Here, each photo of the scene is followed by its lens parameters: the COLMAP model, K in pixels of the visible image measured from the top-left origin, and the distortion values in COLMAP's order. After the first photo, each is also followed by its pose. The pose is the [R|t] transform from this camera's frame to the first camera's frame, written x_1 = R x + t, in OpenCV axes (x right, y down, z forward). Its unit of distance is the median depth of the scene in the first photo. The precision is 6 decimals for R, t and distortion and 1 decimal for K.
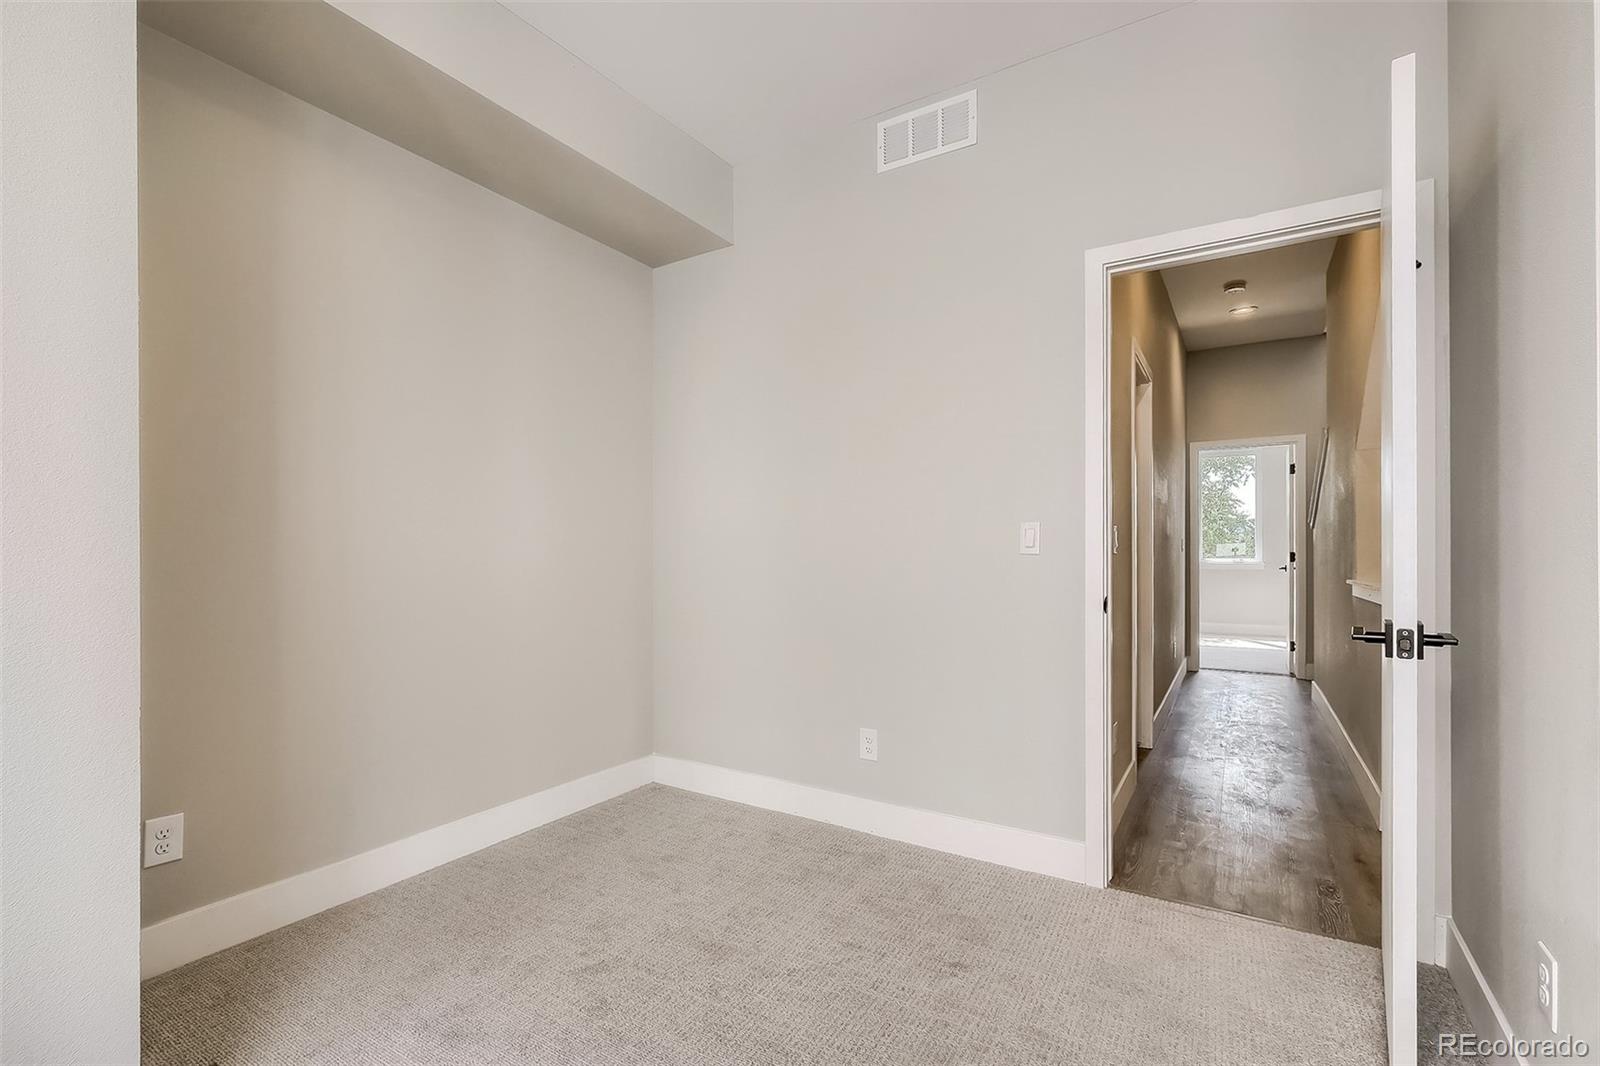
lens RADIAL K [[697.4, 0, 800.8], [0, 697.4, 537.1], [0, 0, 1]] dist [-0.005285, 0.000043]
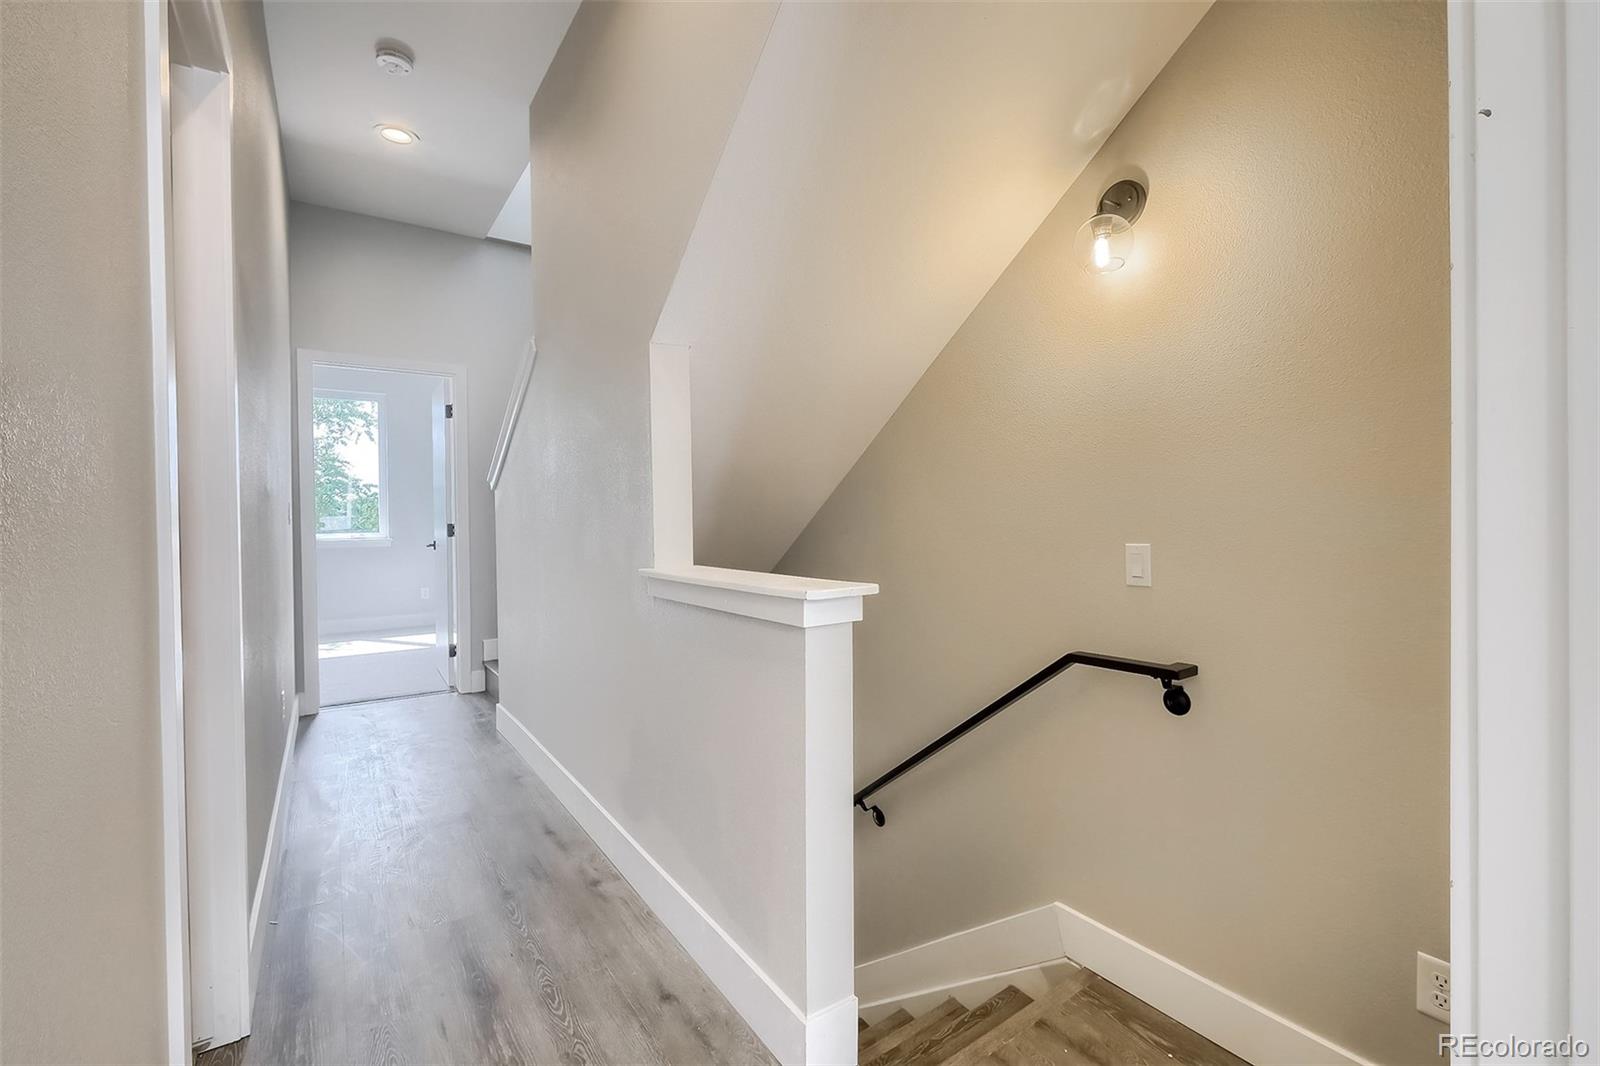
lens RADIAL K [[697.4, 0, 803.1], [0, 697.4, 519.0], [0, 0, 1]] dist [-0.005285, 0.000043]
pose [[0.401633, -0.020972, 0.915560, 0.167779], [0.004852, 0.999772, 0.020772, 0.002217], [-0.915788, -0.003900, 0.401644, 0.335047]]
